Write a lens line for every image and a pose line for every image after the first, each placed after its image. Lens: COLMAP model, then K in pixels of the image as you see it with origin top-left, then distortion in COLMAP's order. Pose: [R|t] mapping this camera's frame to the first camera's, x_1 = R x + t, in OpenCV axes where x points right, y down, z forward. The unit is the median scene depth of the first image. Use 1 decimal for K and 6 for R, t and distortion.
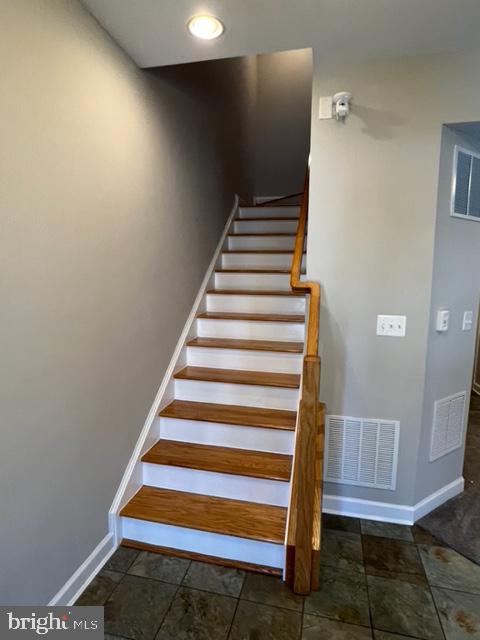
lens RADIAL K [[362.8, 0, 242.4], [0, 362.8, 322.7], [0, 0, 1]] dist [0.000285, 0.000105]
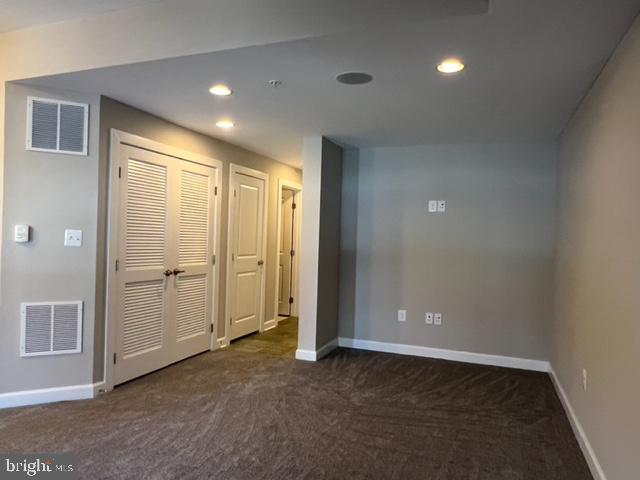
lens RADIAL K [[459.8, 0, 316.2], [0, 459.8, 240.1], [0, 0, 1]] dist [-0.005091, -0.002074]
pose [[0.992492, 0.022900, -0.120147, 1.704534], [-0.037295, 0.992197, -0.118970, 0.161125], [0.116485, 0.122557, 0.985602, -0.394343]]
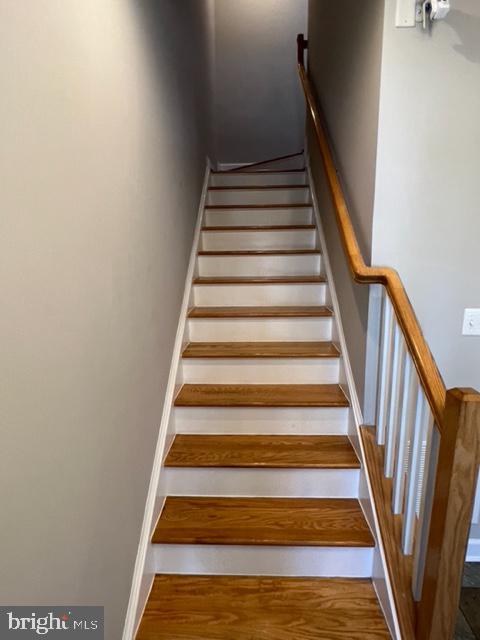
lens RADIAL K [[362.8, 0, 239.1], [0, 362.8, 323.2], [0, 0, 1]] dist [0.000285, 0.000105]
pose [[0.982333, -0.061202, 0.176850, -0.222317], [0.050665, 0.996695, 0.063499, -0.062298], [-0.180152, -0.053417, 0.982187, 0.340629]]
